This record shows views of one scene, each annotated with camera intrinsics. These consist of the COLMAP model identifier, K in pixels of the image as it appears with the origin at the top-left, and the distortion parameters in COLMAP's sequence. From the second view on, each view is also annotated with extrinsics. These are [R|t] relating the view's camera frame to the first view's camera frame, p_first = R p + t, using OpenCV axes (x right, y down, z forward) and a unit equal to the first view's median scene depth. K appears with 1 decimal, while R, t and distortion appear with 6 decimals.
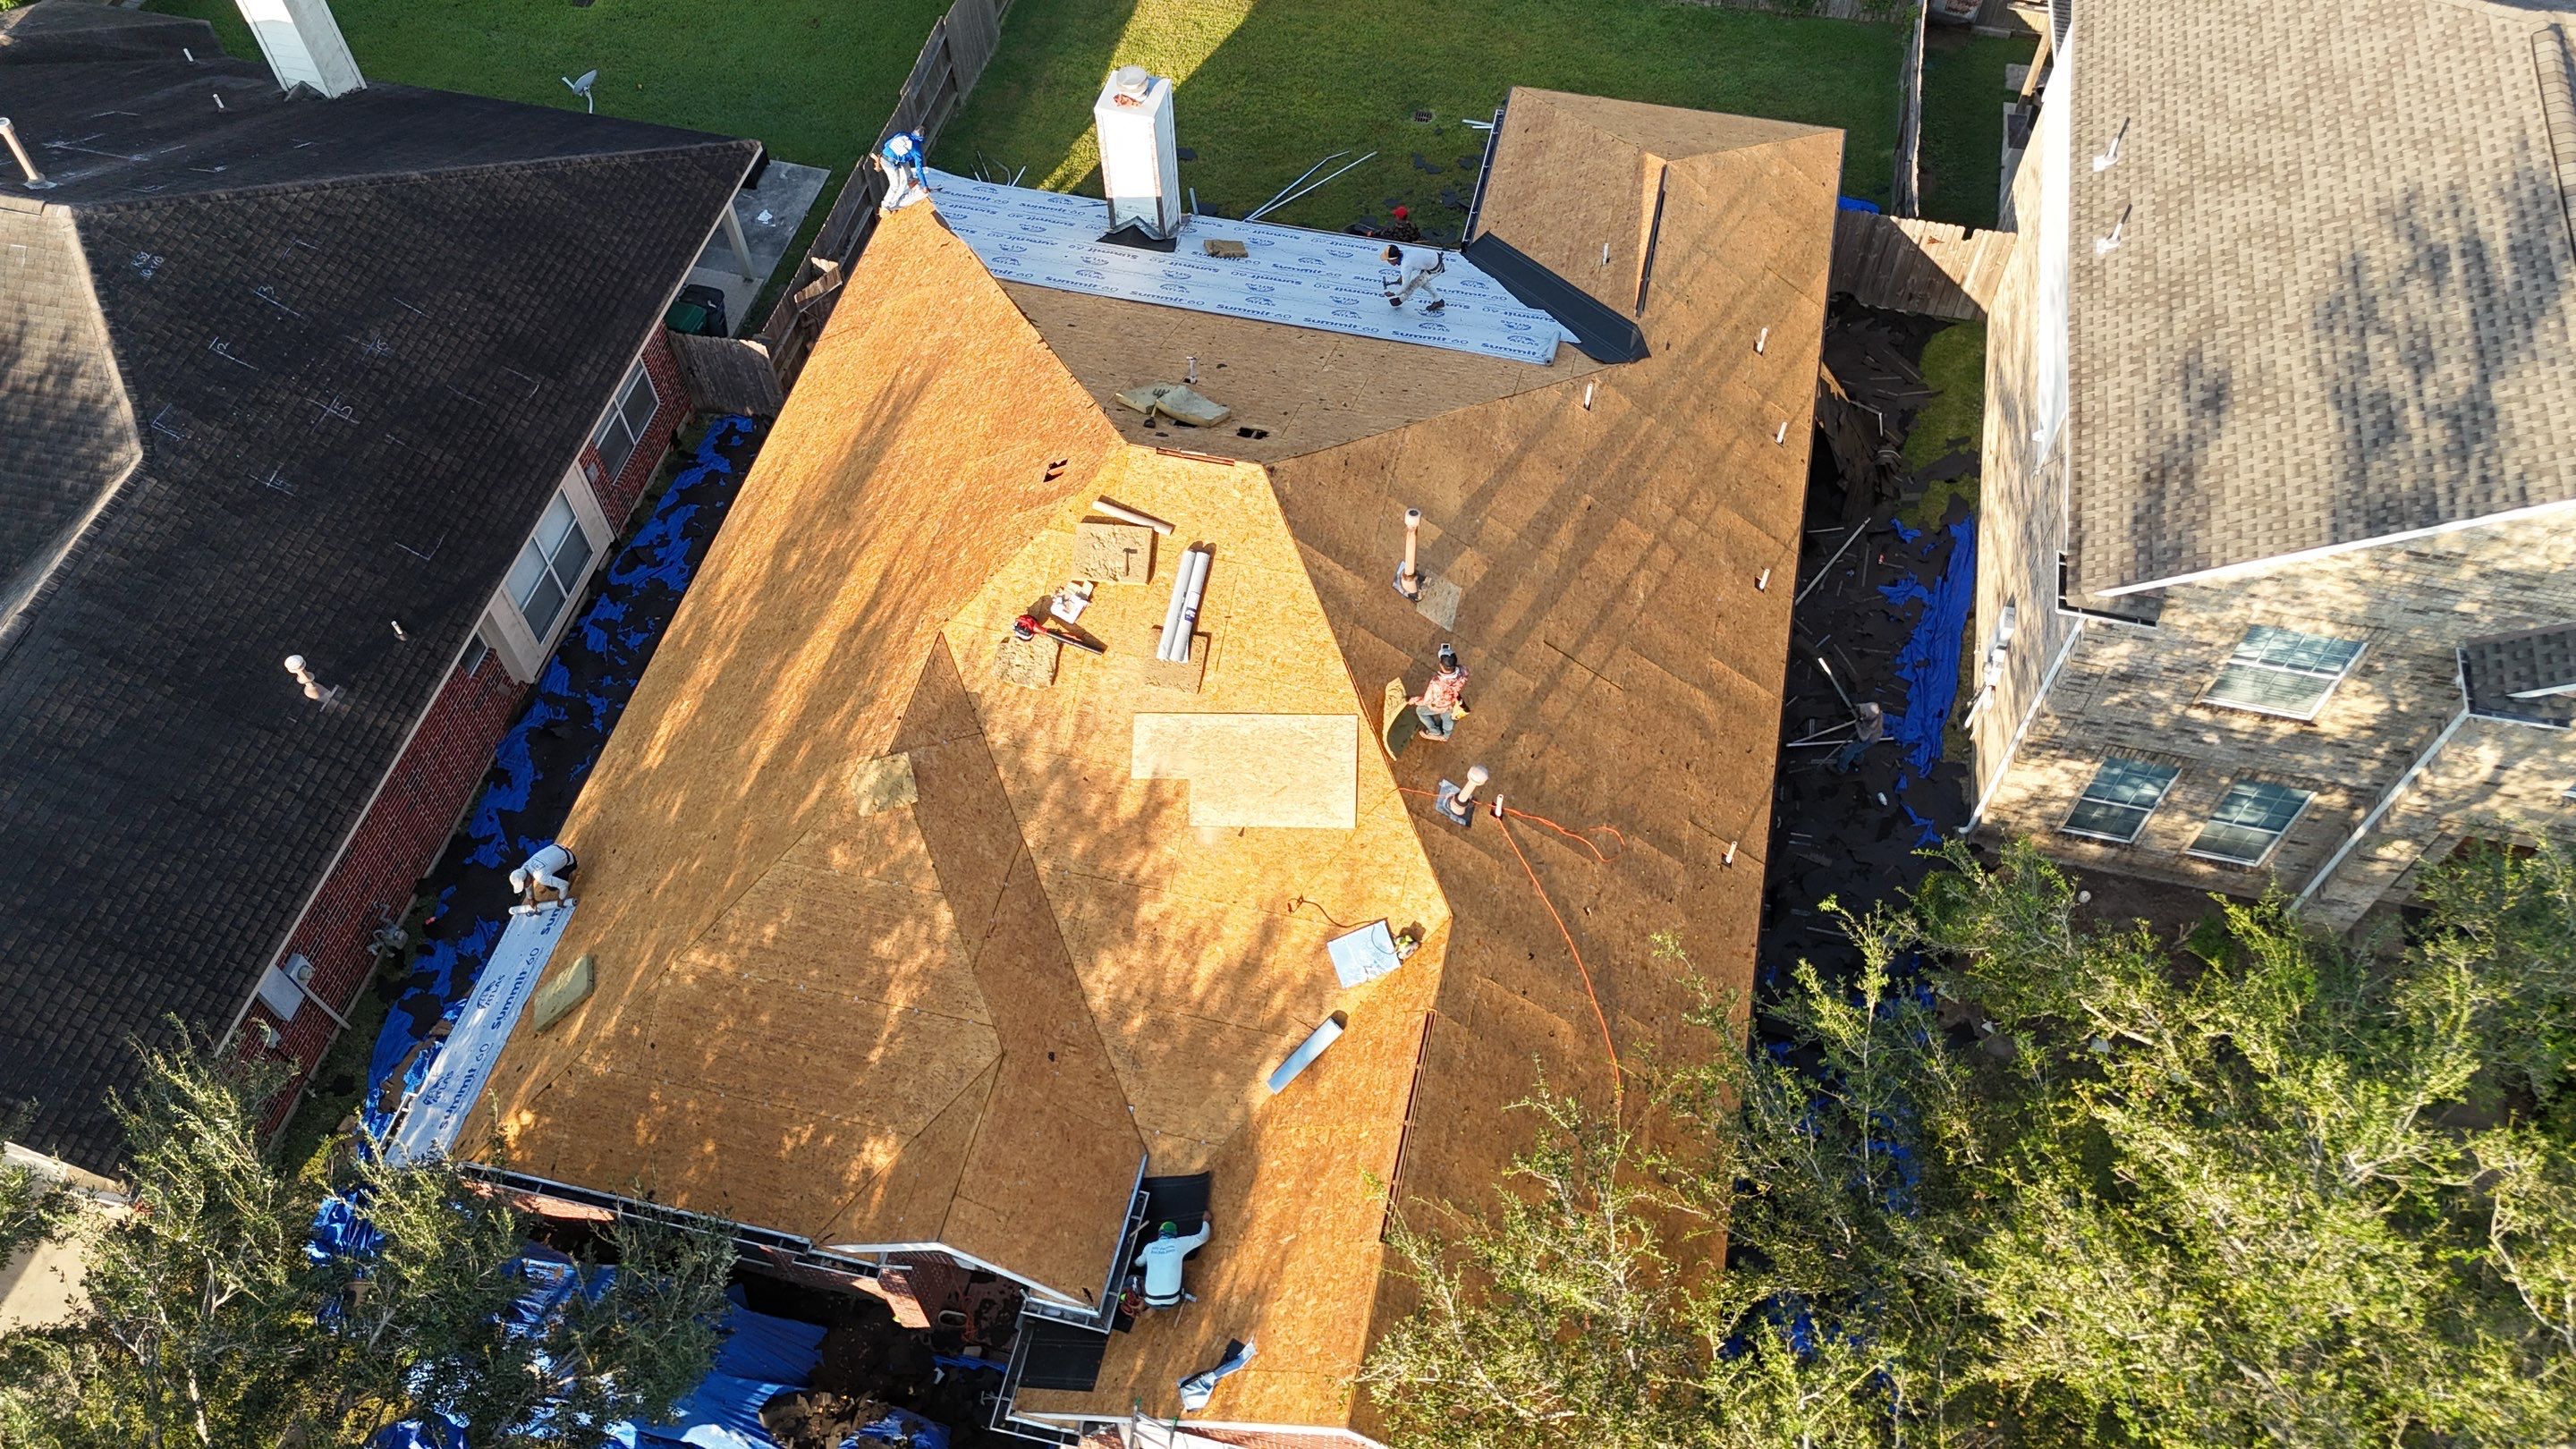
lens RADIAL K [[1887.1, 0, 1297.0], [0, 1887.1, 721.4], [0, 0, 1]] dist [0.069020, -0.064227]
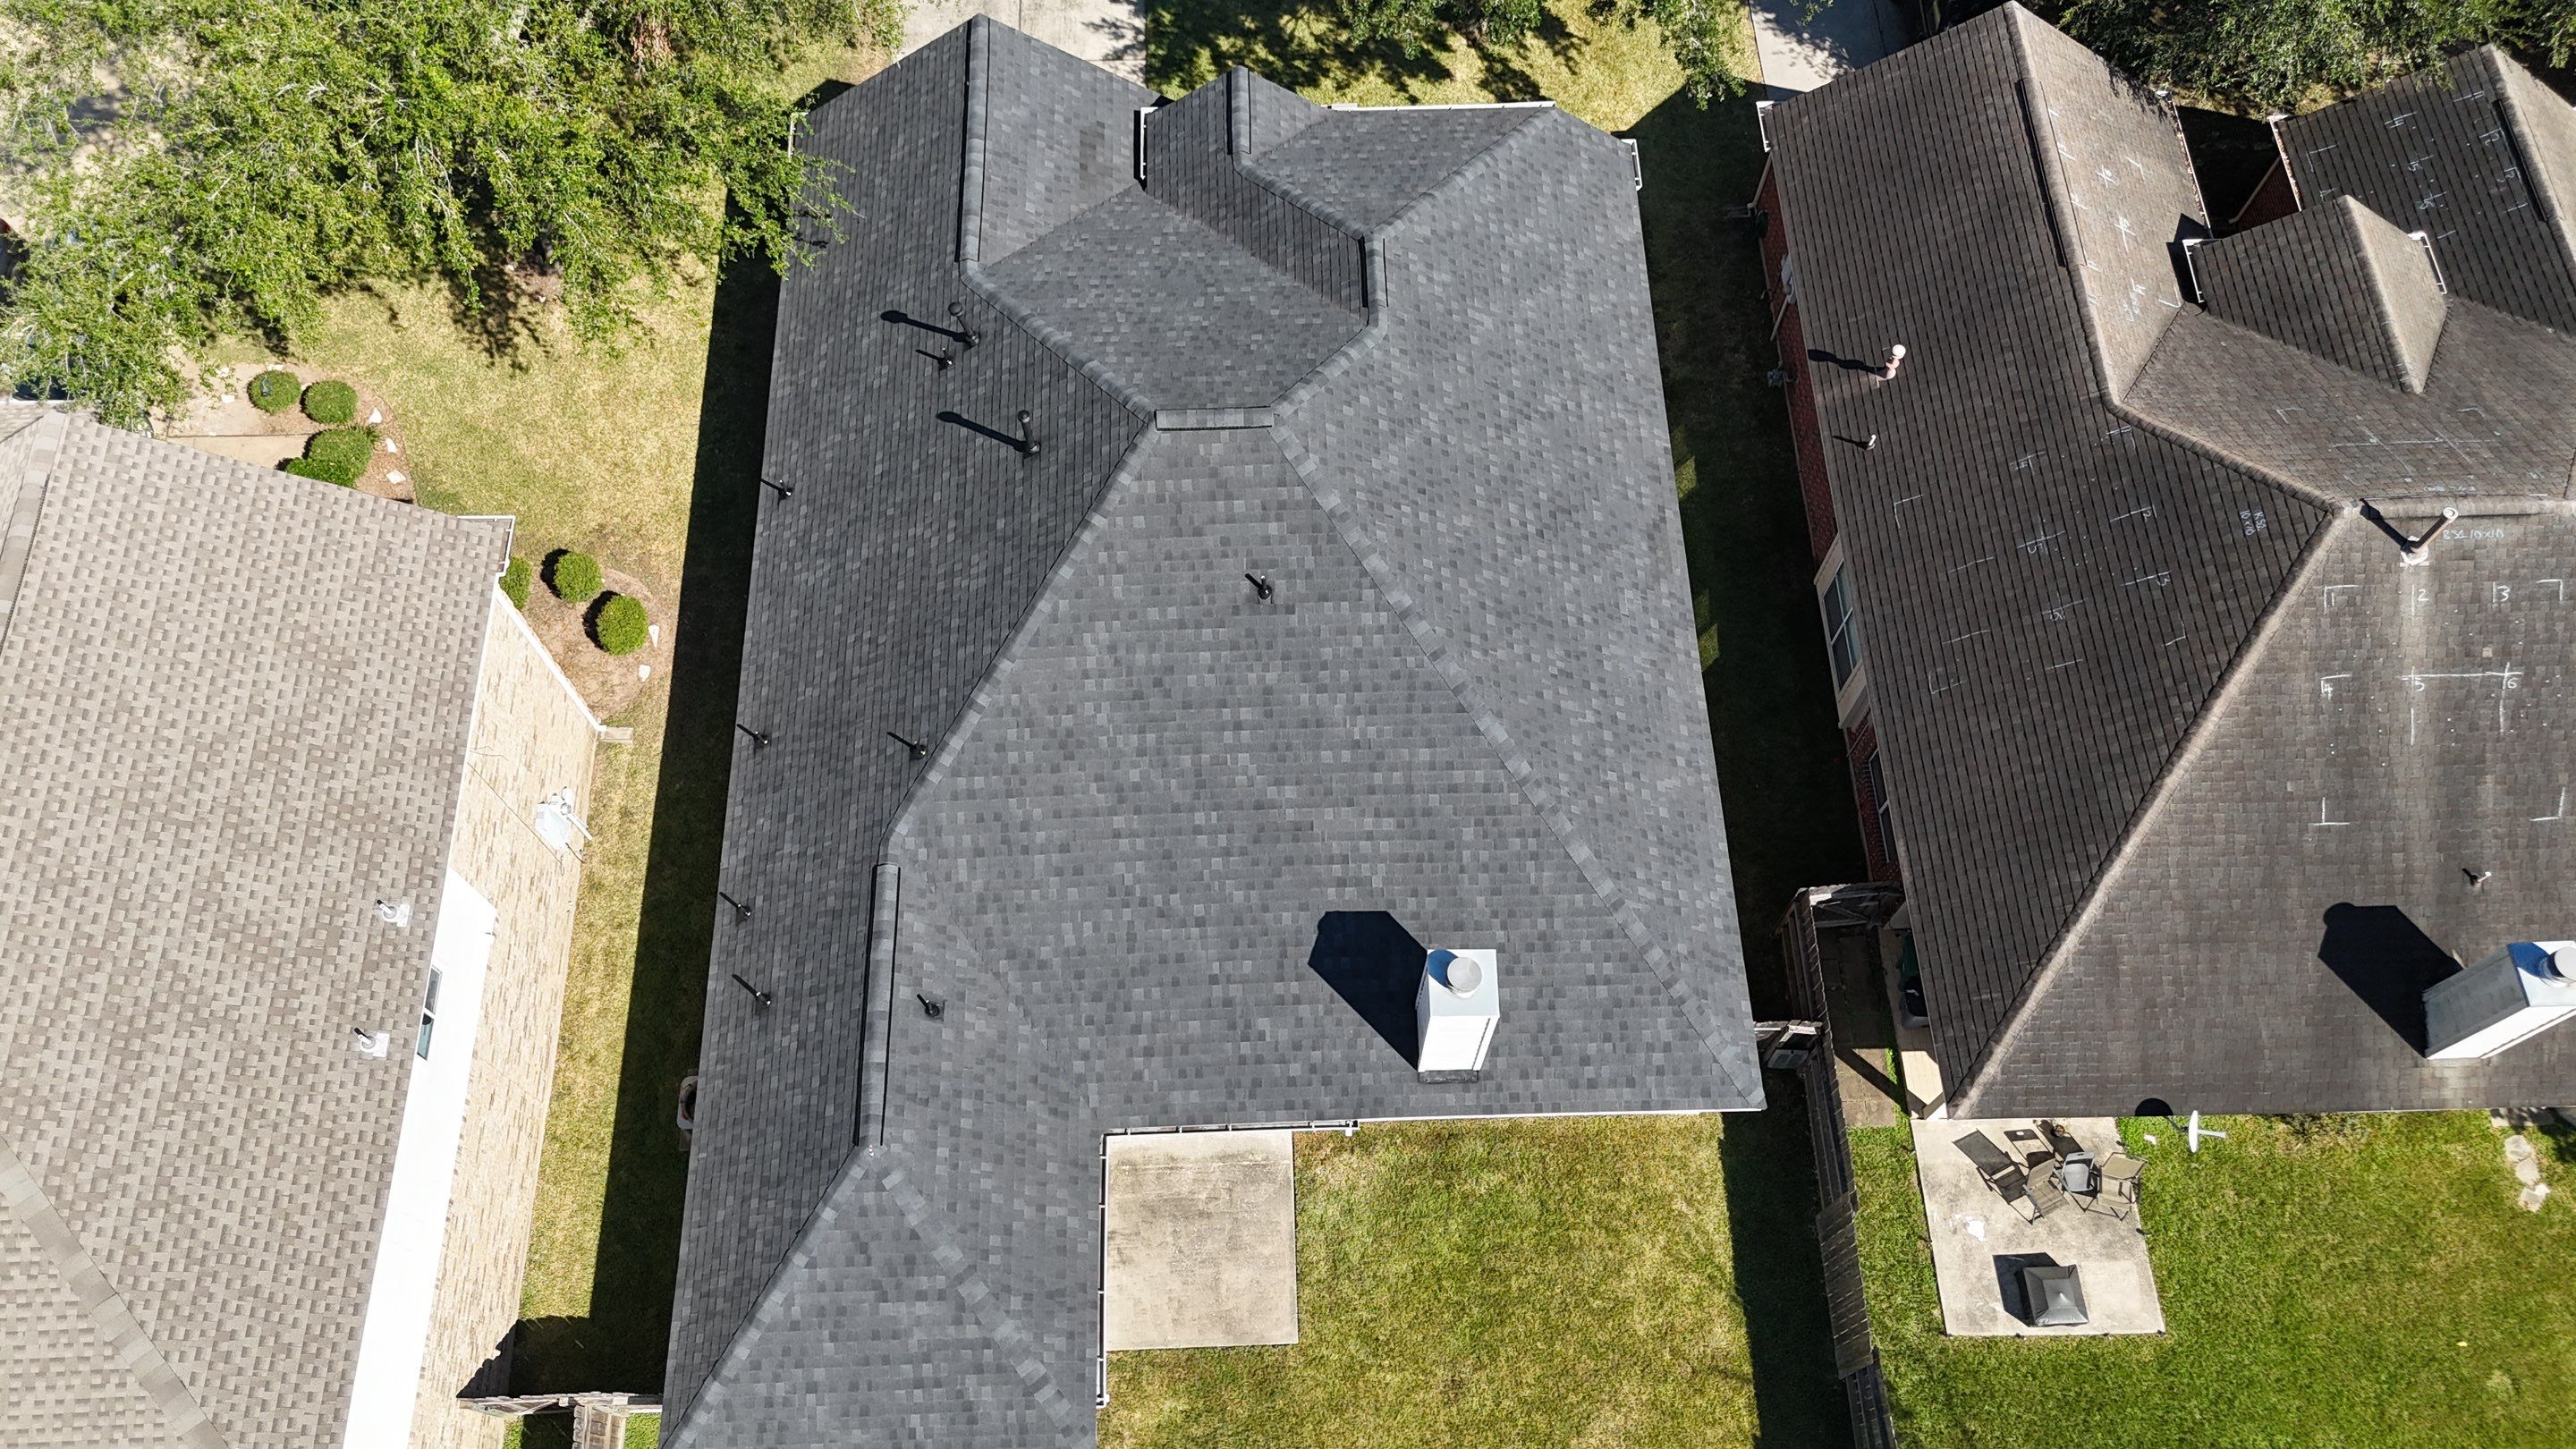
lens RADIAL K [[1887.1, 0, 1287.9], [0, 1887.1, 715.0], [0, 0, 1]] dist [0.069020, -0.064227]
pose [[-0.966725, 0.231637, -0.108571, 0.075579], [-0.210072, -0.476612, 0.853645, -1.262523], [0.145990, 0.848048, 0.509413, 0.541374]]
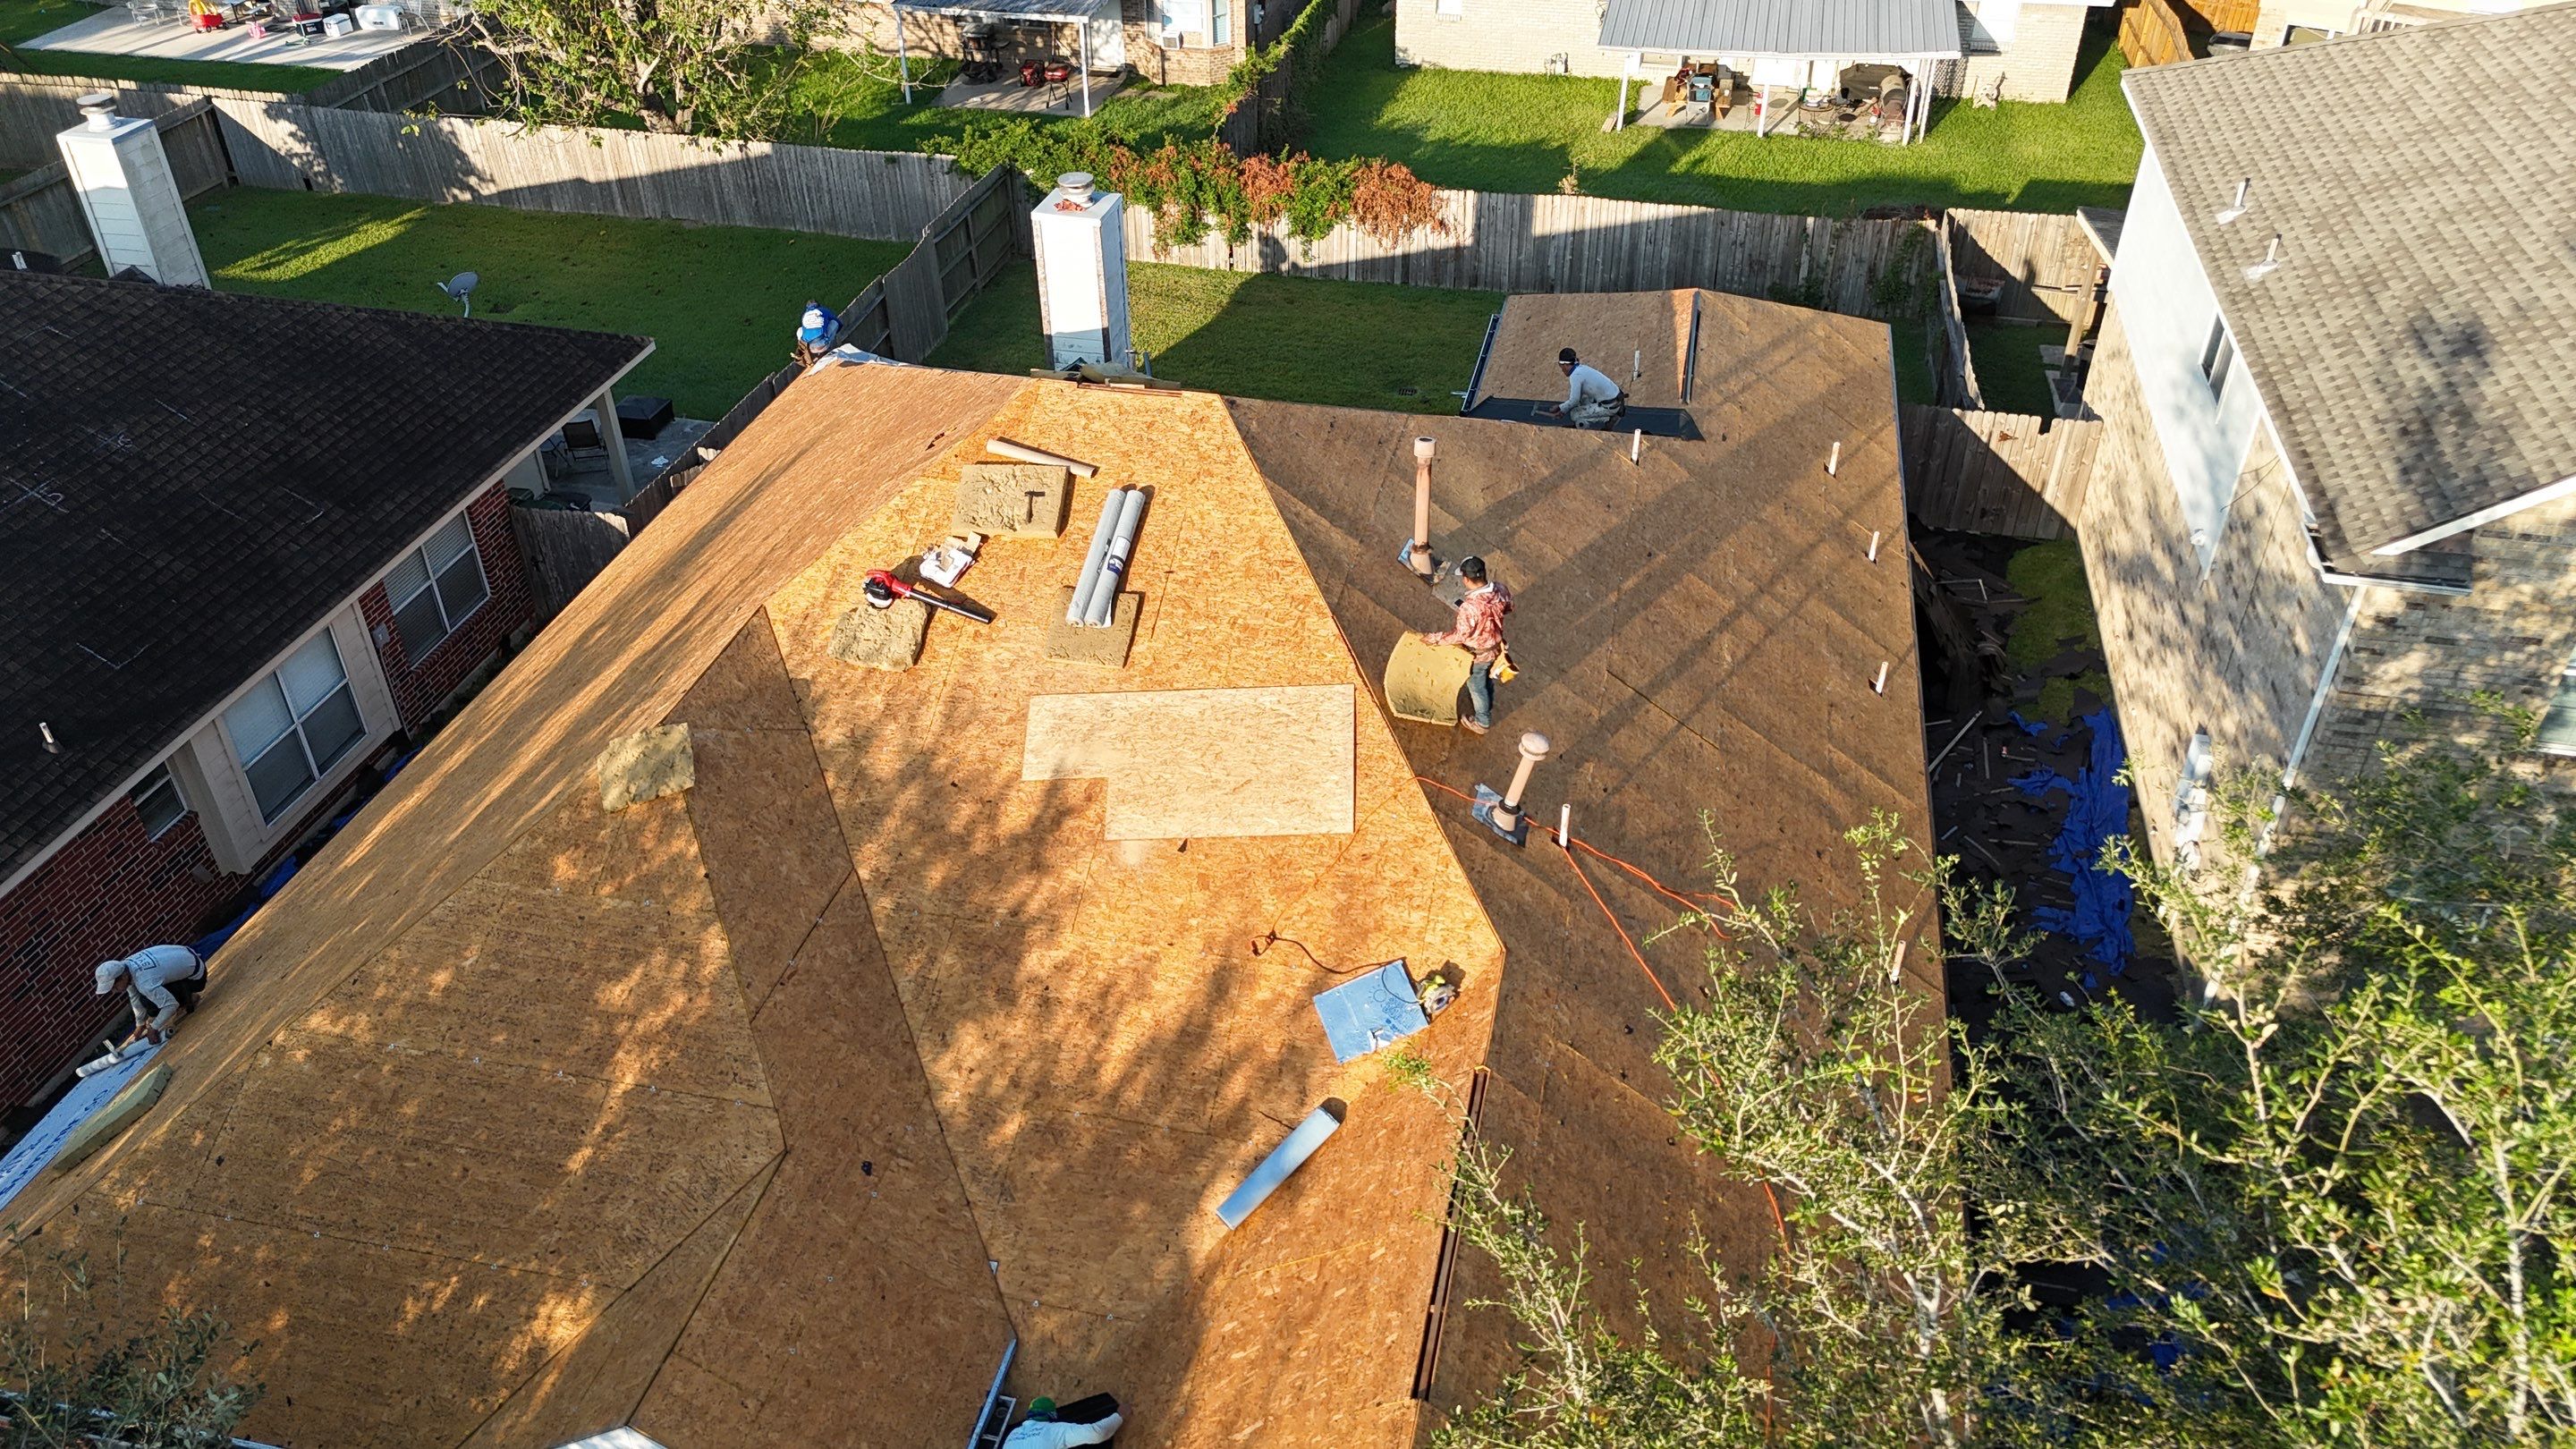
lens RADIAL K [[1887.1, 0, 1295.3], [0, 1887.1, 731.5], [0, 0, 1]] dist [0.069020, -0.064227]
pose [[0.999918, -0.001325, 0.012728, 0.001812], [0.005567, 0.940615, -0.339430, 0.235372], [-0.011523, 0.339473, 0.940545, 0.340058]]
